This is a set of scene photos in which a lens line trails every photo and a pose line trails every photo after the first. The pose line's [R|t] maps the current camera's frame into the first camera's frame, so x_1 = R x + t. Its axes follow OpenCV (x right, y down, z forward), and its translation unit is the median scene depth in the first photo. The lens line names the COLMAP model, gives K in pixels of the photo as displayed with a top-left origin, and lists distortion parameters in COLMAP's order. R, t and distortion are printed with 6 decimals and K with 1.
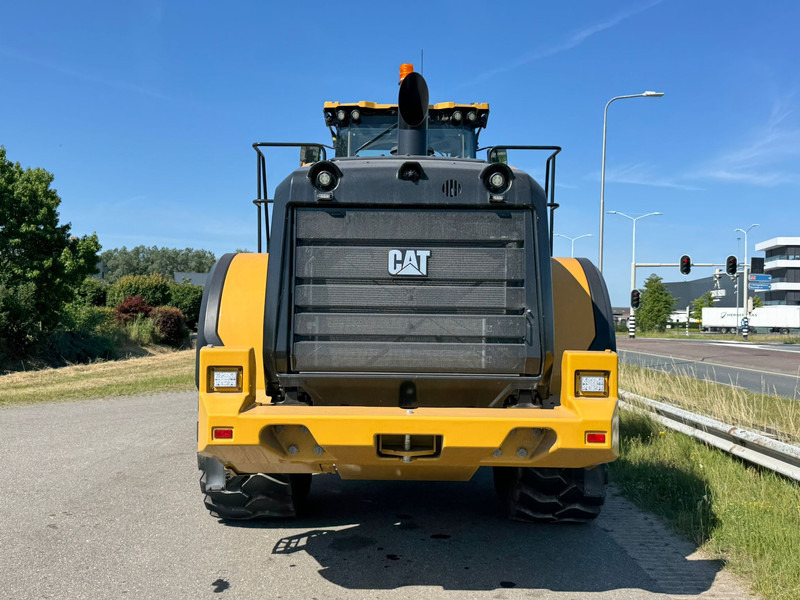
lens RADIAL K [[810.8, 0, 400.0], [0, 810.8, 300.0], [0, 0, 1]] dist [0.060124, -0.020839]
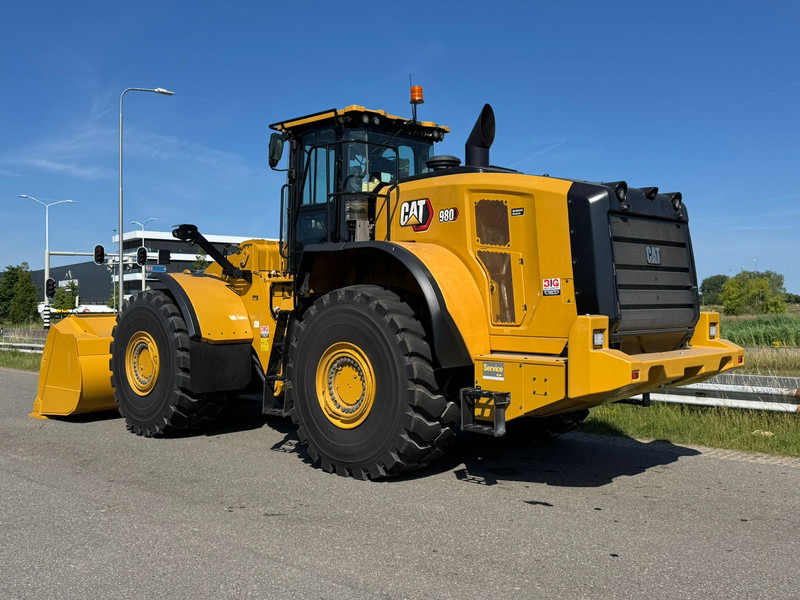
lens RADIAL K [[810.8, 0, 400.0], [0, 810.8, 300.0], [0, 0, 1]] dist [0.060124, -0.020839]
pose [[0.697686, -0.016452, 0.716214, -0.071658], [0.007794, 0.999851, 0.015375, 0.000458], [-0.716361, -0.005144, 0.697711, 0.015353]]
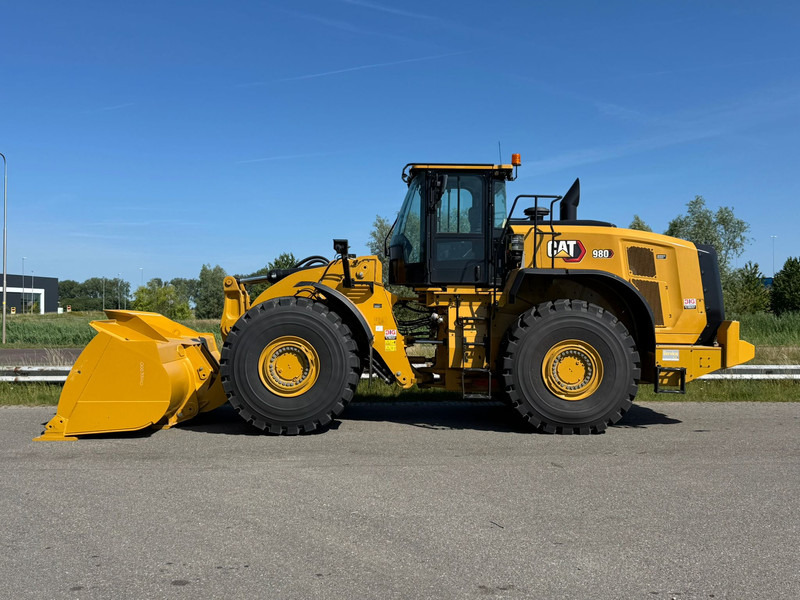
lens RADIAL K [[810.8, 0, 400.0], [0, 810.8, 300.0], [0, 0, 1]] dist [0.060124, -0.020839]
pose [[-0.012229, -0.004870, 0.999913, -0.132767], [-0.017768, 0.999831, 0.004652, 0.000140], [-0.999767, -0.017710, -0.012313, 0.102028]]
